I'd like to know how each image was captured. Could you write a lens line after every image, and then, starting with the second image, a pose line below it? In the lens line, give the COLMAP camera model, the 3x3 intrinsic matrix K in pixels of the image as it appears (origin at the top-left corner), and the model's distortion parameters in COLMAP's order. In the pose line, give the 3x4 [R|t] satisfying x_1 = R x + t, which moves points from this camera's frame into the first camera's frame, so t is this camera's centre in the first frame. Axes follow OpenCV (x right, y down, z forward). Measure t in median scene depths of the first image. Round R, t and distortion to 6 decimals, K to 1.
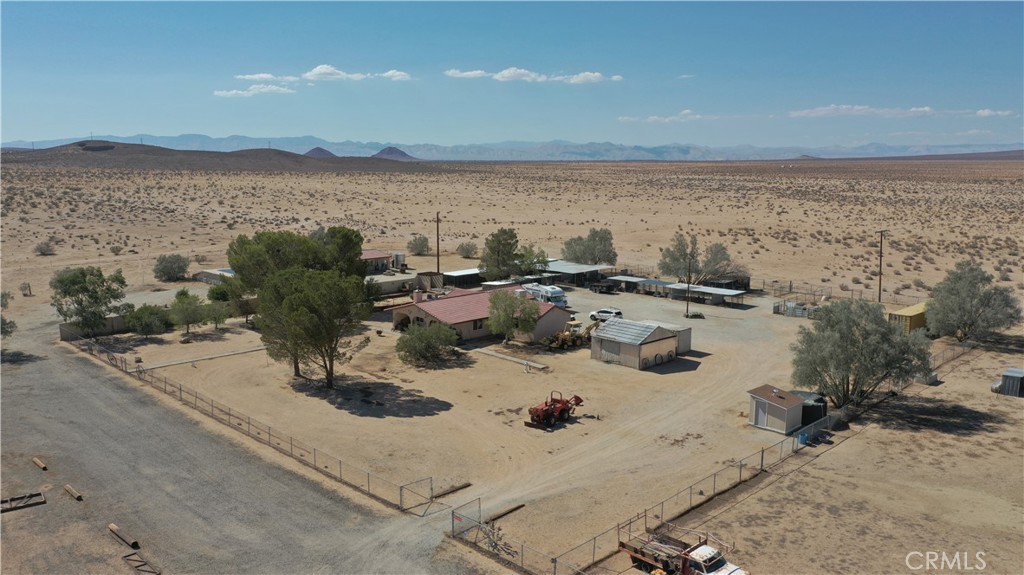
lens RADIAL K [[802.5, 0, 505.9], [0, 802.5, 278.4], [0, 0, 1]] dist [-0.001207, -0.001271]
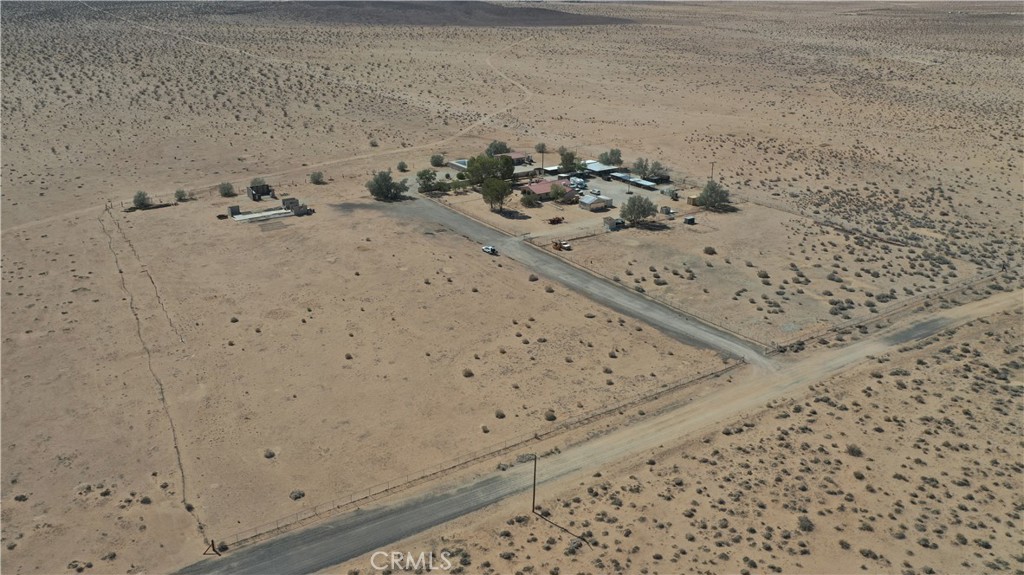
lens RADIAL K [[800.7, 0, 506.4], [0, 800.7, 288.3], [0, 0, 1]] dist [-0.000685, 0.001276]
pose [[0.980213, 0.071396, -0.184619, 0.387071], [-0.029046, 0.974470, 0.222633, -0.258097], [0.195801, -0.212866, 0.957262, -1.968703]]
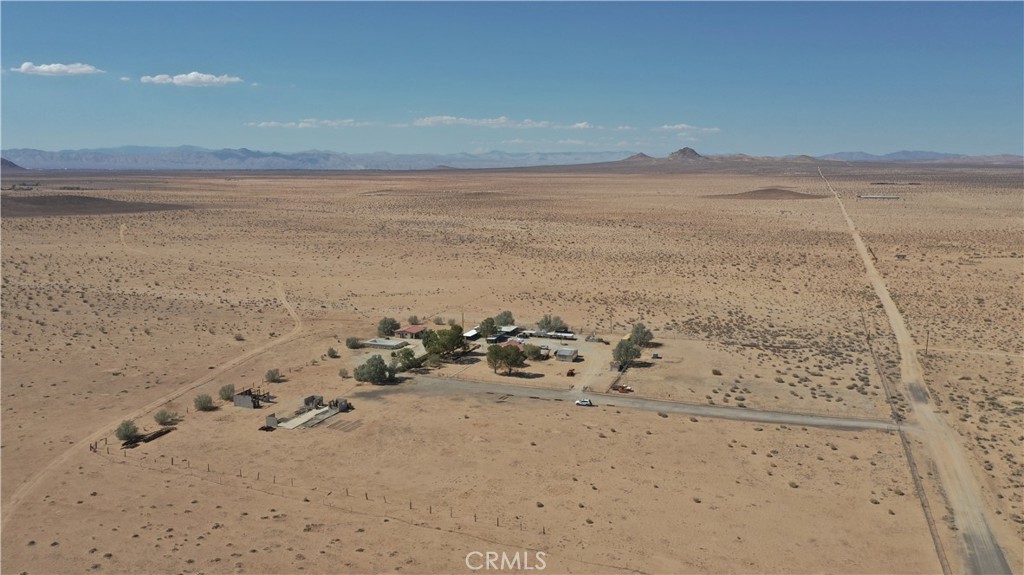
lens RADIAL K [[802.5, 0, 505.9], [0, 802.5, 278.4], [0, 0, 1]] dist [-0.001207, -0.001271]
pose [[0.905401, -0.059217, 0.420408, -1.391716], [0.062347, 0.998035, 0.006307, -0.267024], [-0.419955, 0.020501, 0.907313, -1.908597]]
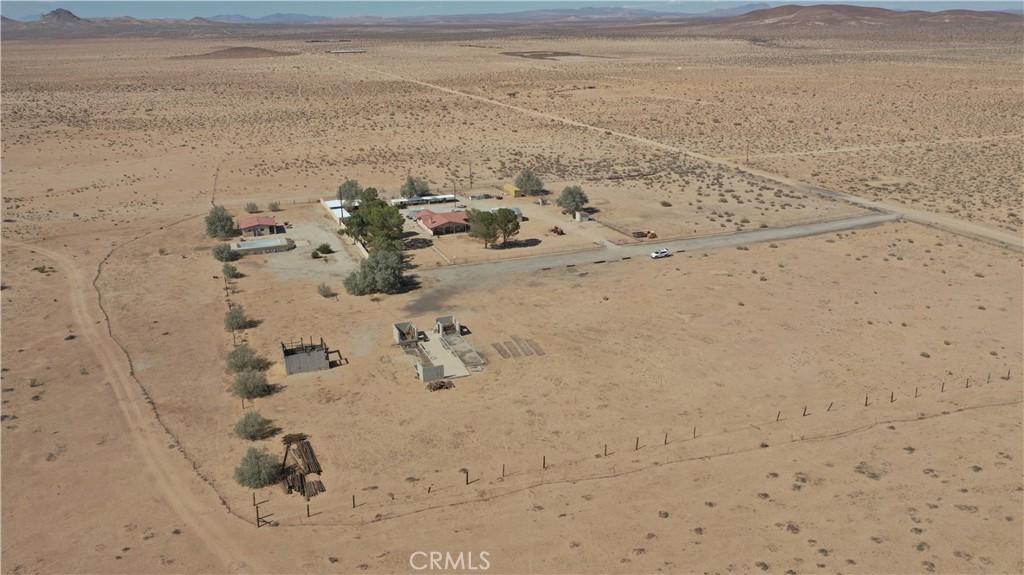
lens RADIAL K [[802.5, 0, 505.9], [0, 802.5, 278.4], [0, 0, 1]] dist [-0.001207, -0.001271]
pose [[0.401112, -0.282385, 0.871417, -2.186733], [0.149427, 0.958727, 0.241896, -0.363174], [-0.903759, 0.033186, 0.426753, -0.224509]]
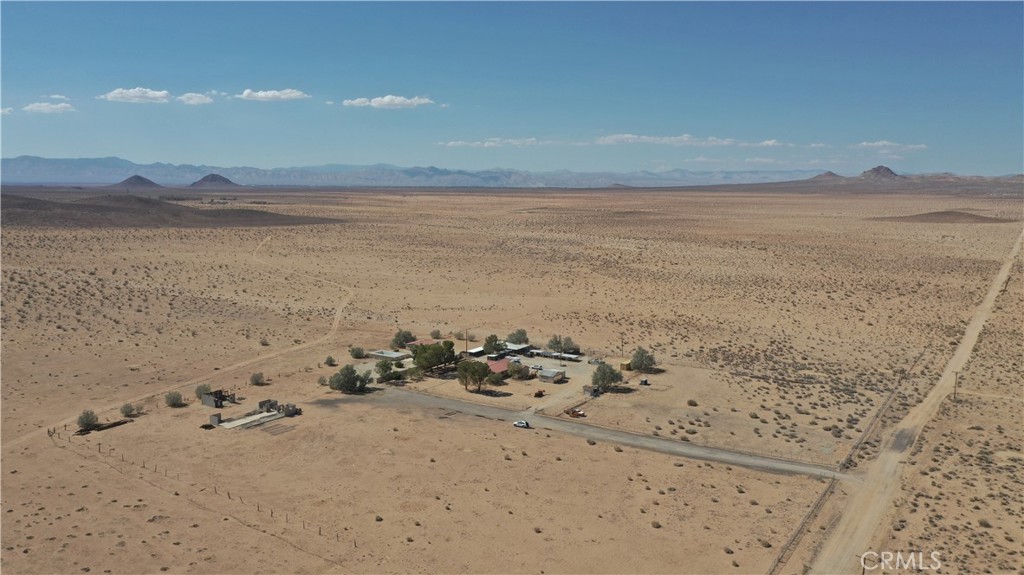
lens RADIAL K [[802.5, 0, 505.9], [0, 802.5, 278.4], [0, 0, 1]] dist [-0.001207, -0.001271]
pose [[0.976736, -0.020473, 0.213465, -0.688571], [0.026579, 0.999314, -0.025772, -0.233736], [-0.212791, 0.030846, 0.976611, -2.149631]]
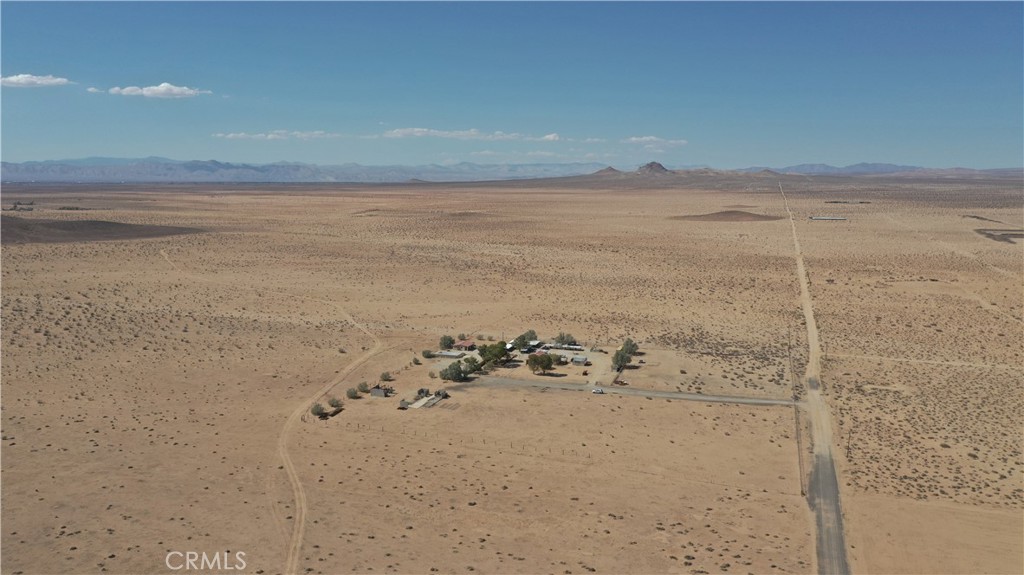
lens RADIAL K [[797.6, 0, 508.3], [0, 797.6, 288.3], [0, 0, 1]] dist [-0.006457, -0.004812]
pose [[0.887471, -0.063145, 0.456517, -2.263901], [0.066872, 0.997729, 0.008007, -0.406804], [-0.455986, 0.023422, 0.889679, -2.983254]]
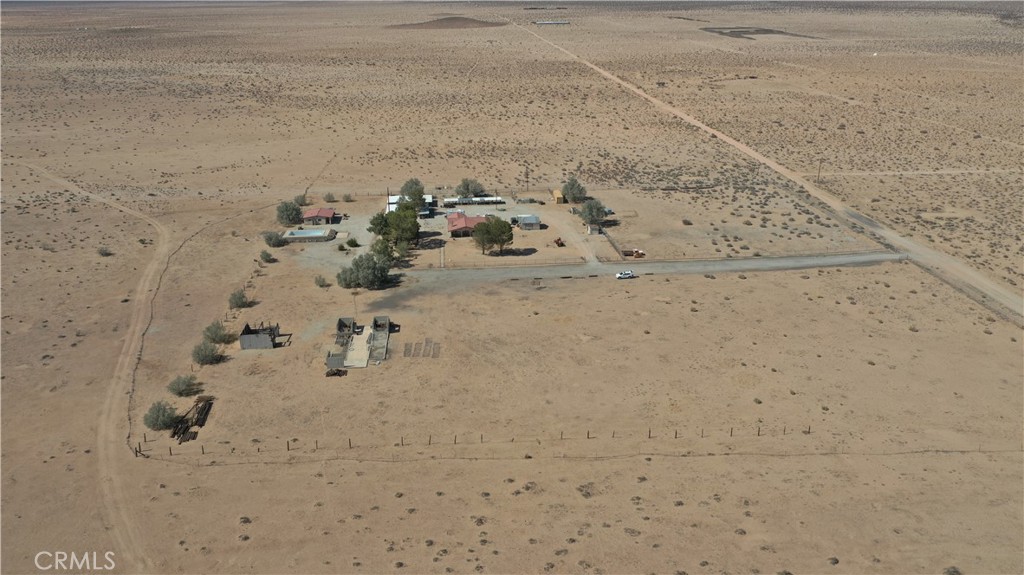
lens RADIAL K [[802.5, 0, 505.9], [0, 802.5, 278.4], [0, 0, 1]] dist [-0.001207, -0.001271]
pose [[0.636741, -0.266909, 0.723409, -2.069676], [0.121772, 0.961214, 0.247466, -0.465101], [-0.761402, -0.069480, 0.644546, -0.950437]]
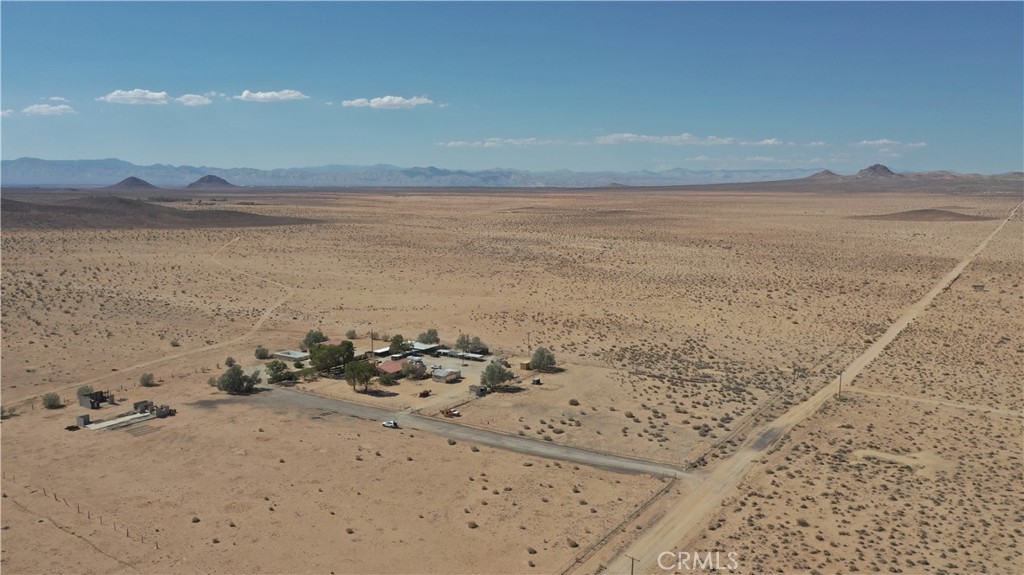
lens RADIAL K [[800.7, 0, 506.4], [0, 800.7, 288.3], [0, 0, 1]] dist [-0.000685, 0.001276]
pose [[0.976758, -0.027144, 0.212619, -0.277049], [0.030657, 0.999442, -0.013244, -0.220816], [-0.212141, 0.019454, 0.977045, -2.219977]]
